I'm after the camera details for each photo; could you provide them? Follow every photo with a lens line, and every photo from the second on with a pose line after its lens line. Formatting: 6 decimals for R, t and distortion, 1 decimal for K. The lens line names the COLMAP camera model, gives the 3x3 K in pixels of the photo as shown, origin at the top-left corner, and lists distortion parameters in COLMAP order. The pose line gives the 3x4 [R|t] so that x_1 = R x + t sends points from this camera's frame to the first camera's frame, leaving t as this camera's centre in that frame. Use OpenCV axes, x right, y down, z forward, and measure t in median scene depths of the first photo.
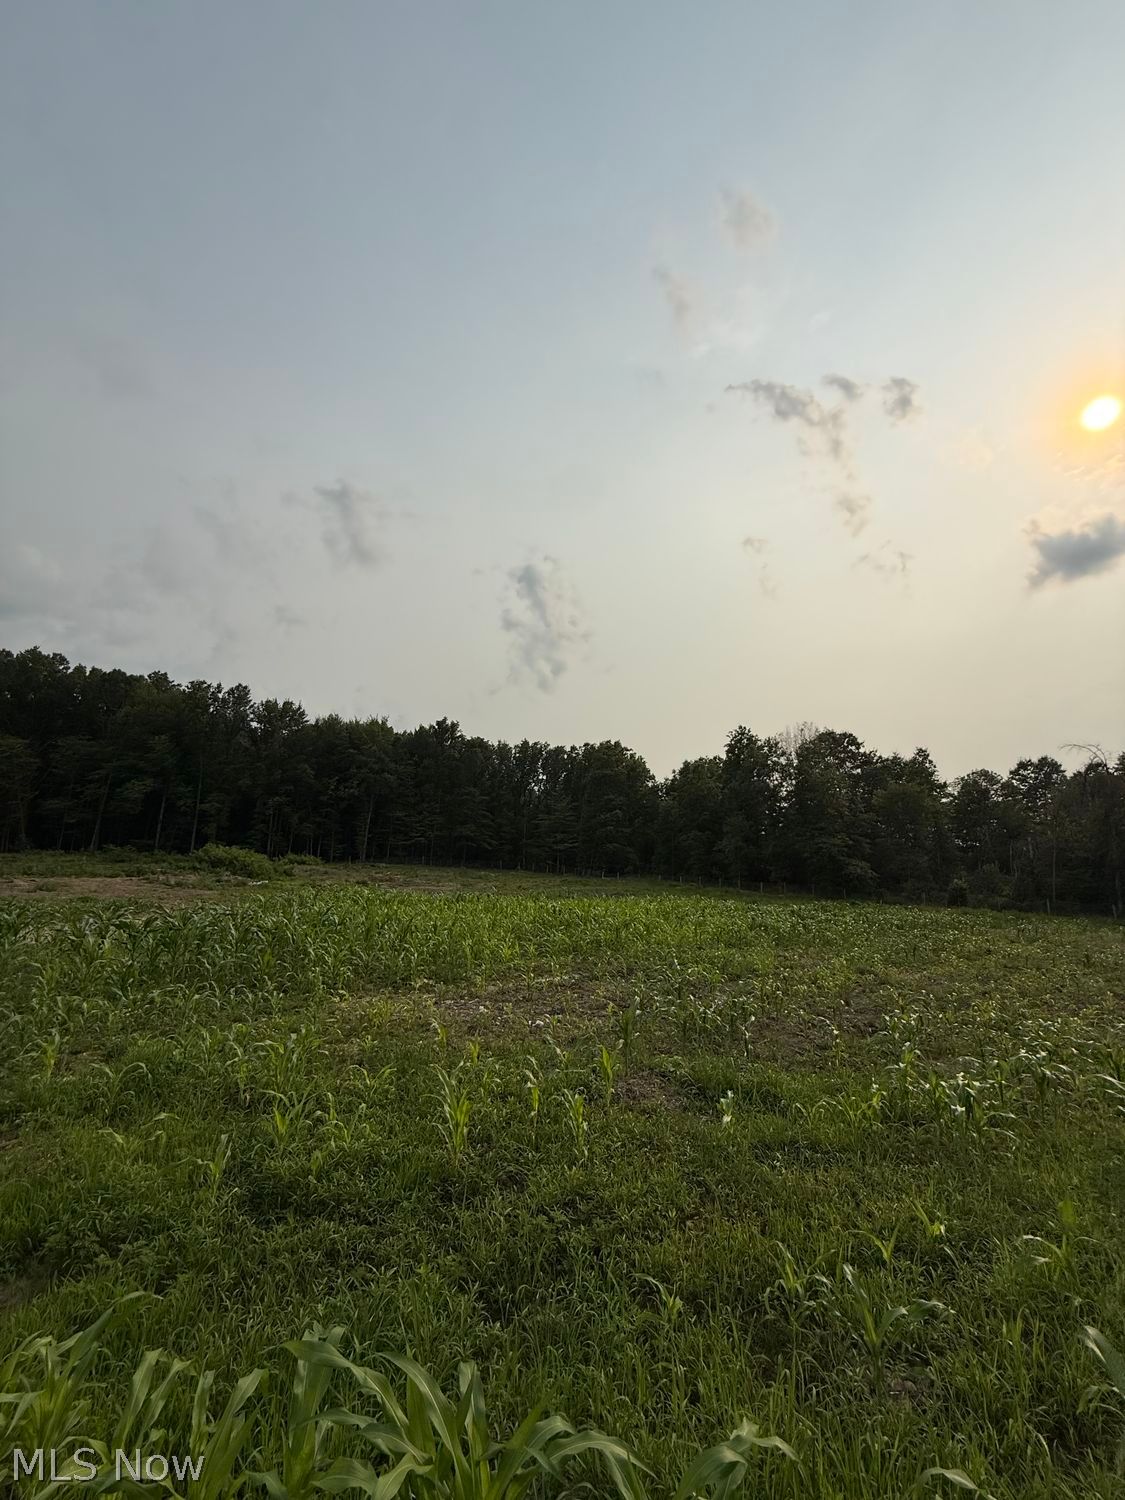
lens RADIAL K [[597.7, 0, 564.6], [0, 597.7, 746.7], [0, 0, 1]] dist [-0.000716, -0.000951]
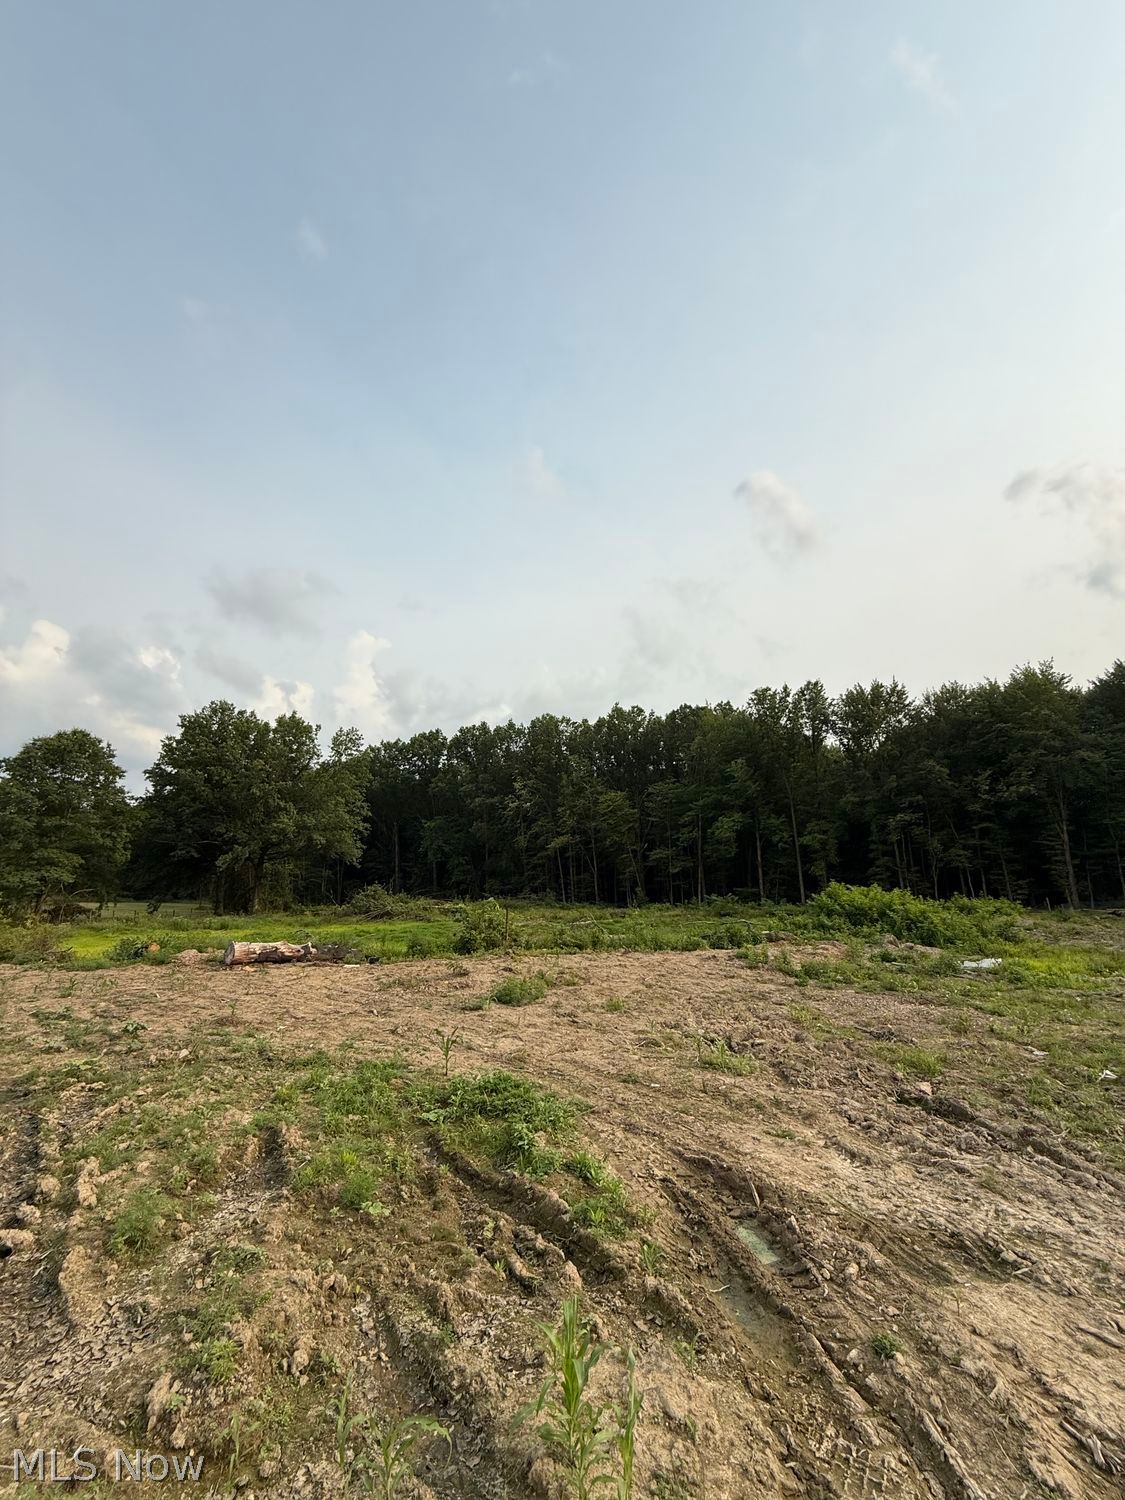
lens RADIAL K [[597.7, 0, 560.7], [0, 597.7, 749.1], [0, 0, 1]] dist [-0.000716, -0.000951]
pose [[0.607559, -0.227823, -0.760900, -0.172722], [0.171224, 0.973024, -0.154618, 0.048847], [0.775599, -0.036345, 0.630179, 0.262490]]
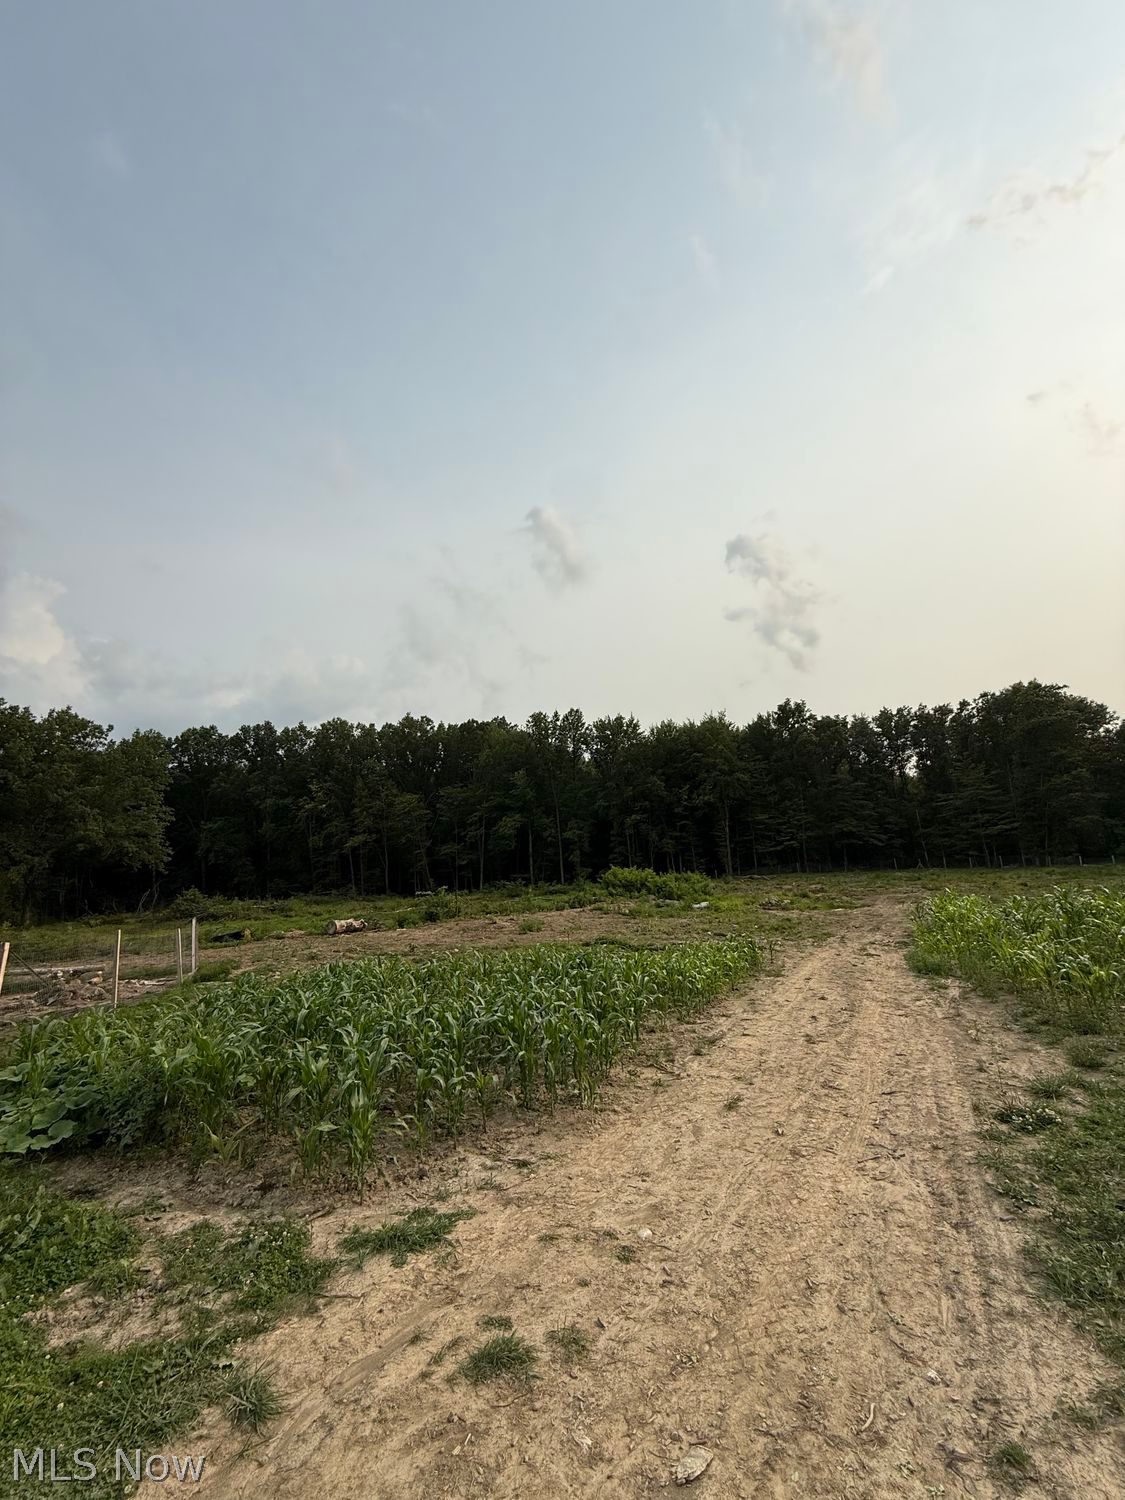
lens RADIAL K [[597.7, 0, 560.4], [0, 597.7, 758.4], [0, 0, 1]] dist [-0.000716, -0.000951]
pose [[0.882044, -0.179774, -0.435522, -0.148977], [0.177288, 0.983049, -0.046727, 0.018933], [0.436540, -0.035997, 0.898964, 0.101353]]
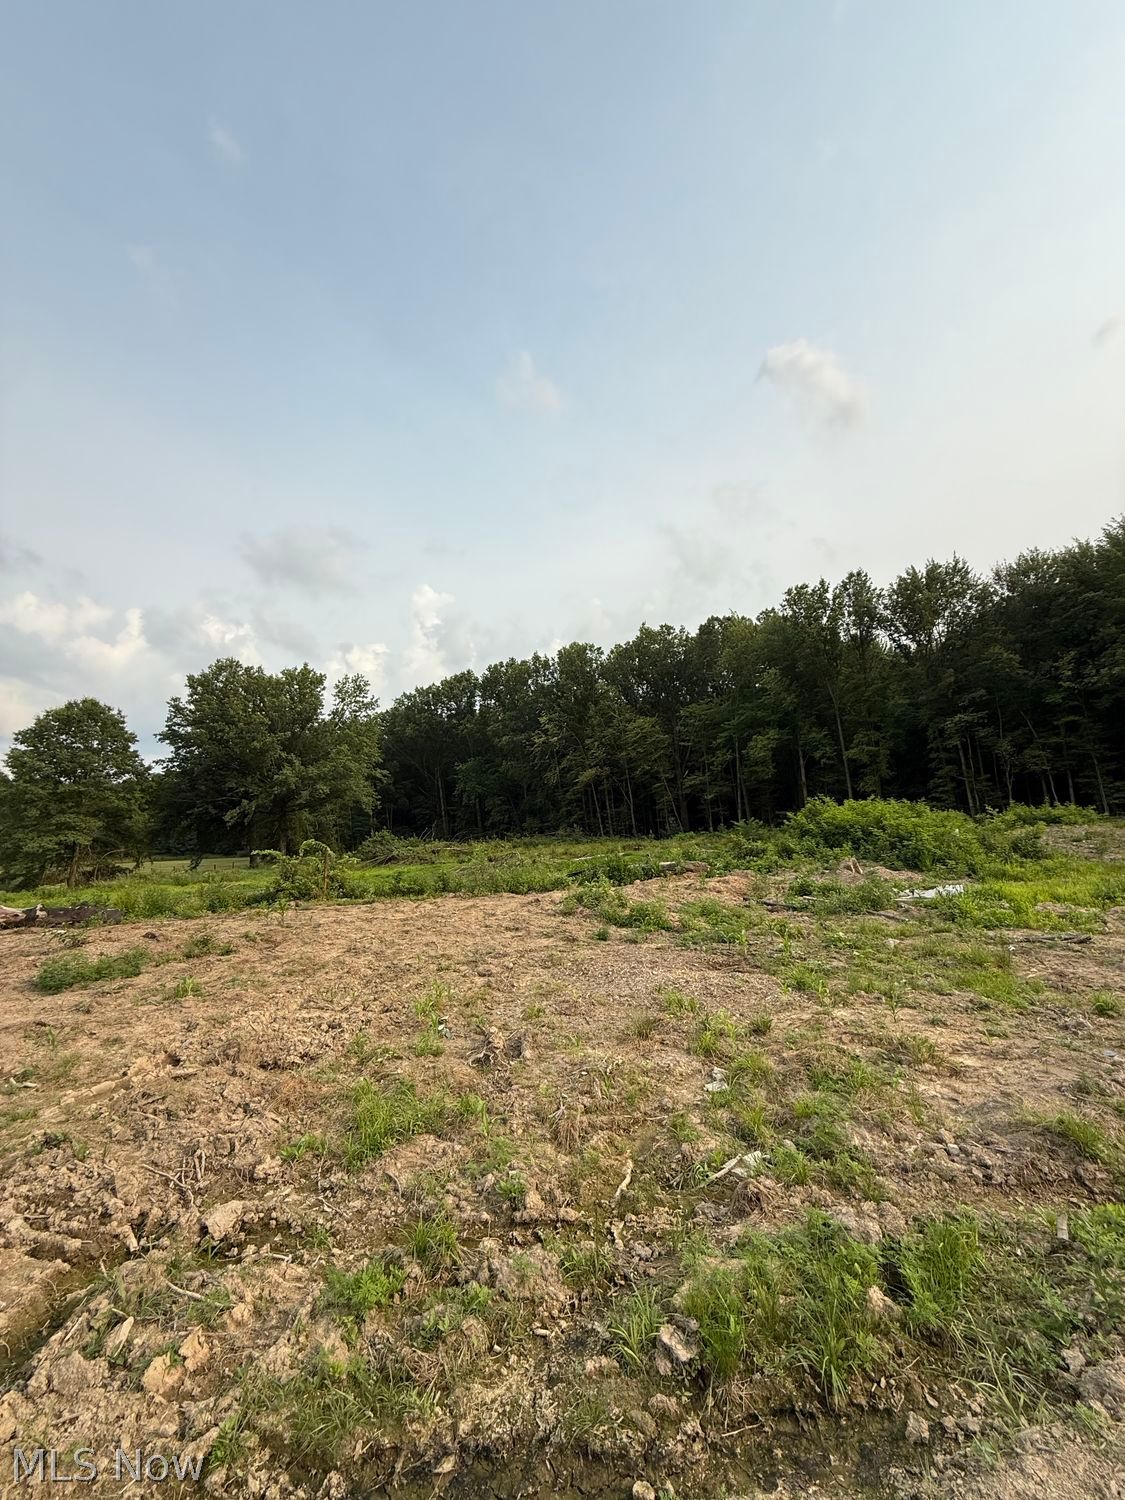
lens RADIAL K [[597.7, 0, 556.1], [0, 597.7, 736.2], [0, 0, 1]] dist [-0.000716, -0.000951]
pose [[0.471050, -0.208565, -0.857095, -0.165960], [0.234982, 0.966206, -0.105972, 0.070712], [0.850232, -0.151484, 0.504141, 0.357136]]
